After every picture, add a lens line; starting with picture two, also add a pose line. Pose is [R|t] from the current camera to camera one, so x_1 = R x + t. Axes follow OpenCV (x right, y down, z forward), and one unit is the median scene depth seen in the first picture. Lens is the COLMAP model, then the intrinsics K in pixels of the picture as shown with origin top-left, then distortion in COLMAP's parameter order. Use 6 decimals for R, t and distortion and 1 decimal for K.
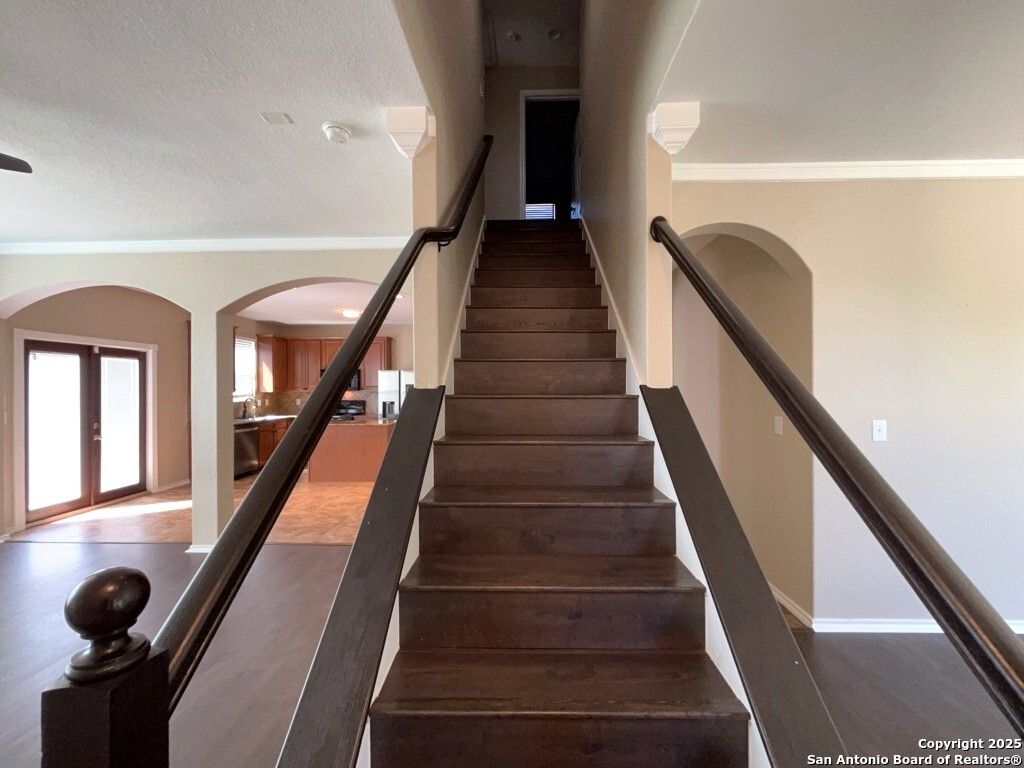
lens RADIAL K [[414.5, 0, 514.8], [0, 414.5, 384.1], [0, 0, 1]] dist [-0.000612, -0.000952]
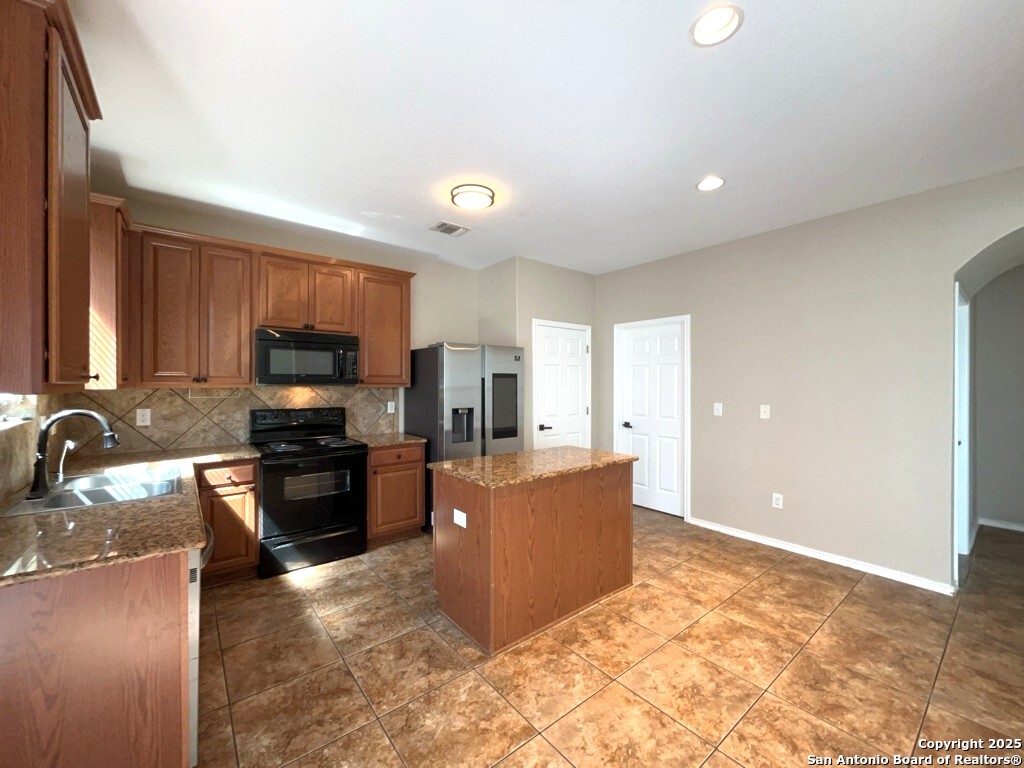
lens RADIAL K [[414.5, 0, 514.8], [0, 414.5, 384.1], [0, 0, 1]] dist [-0.000612, -0.000952]
pose [[0.760913, 0.006196, 0.648824, -0.837603], [-0.009864, 0.999949, 0.002019, 0.018779], [-0.648779, -0.007937, 0.760935, 0.871920]]
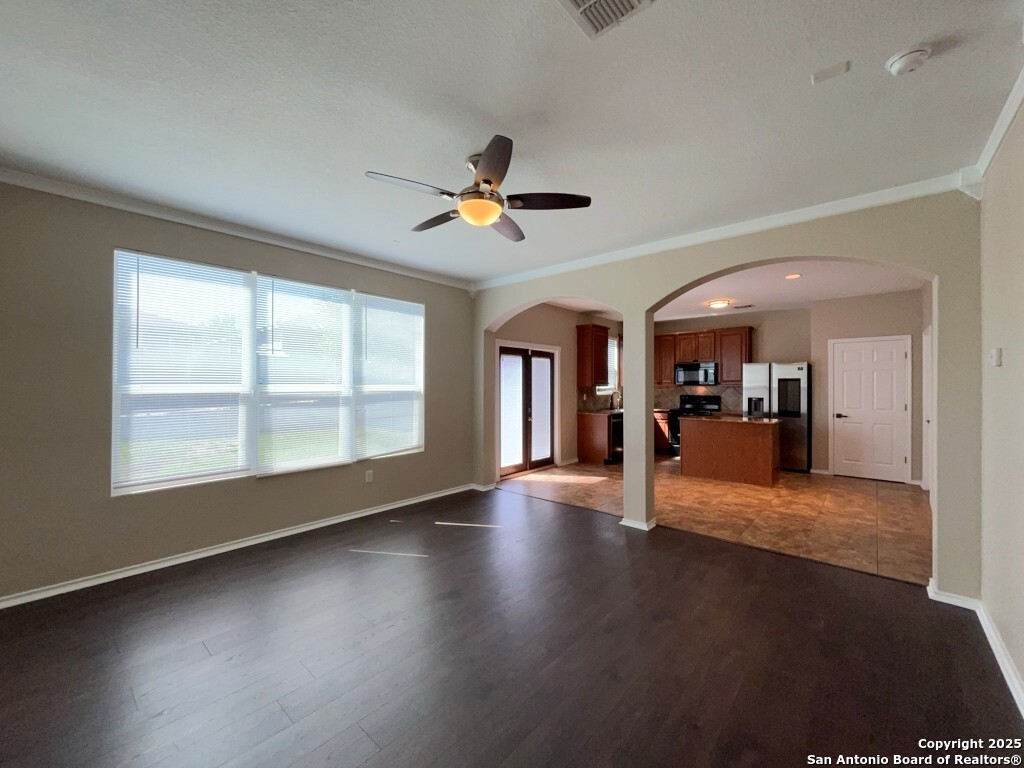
lens RADIAL K [[414.5, 0, 514.8], [0, 414.5, 384.1], [0, 0, 1]] dist [-0.000612, -0.000952]
pose [[0.772572, 0.004420, -0.634912, -0.200471], [0.000440, 0.999972, 0.007496, 0.008121], [0.634927, -0.006071, 0.772548, -0.044458]]
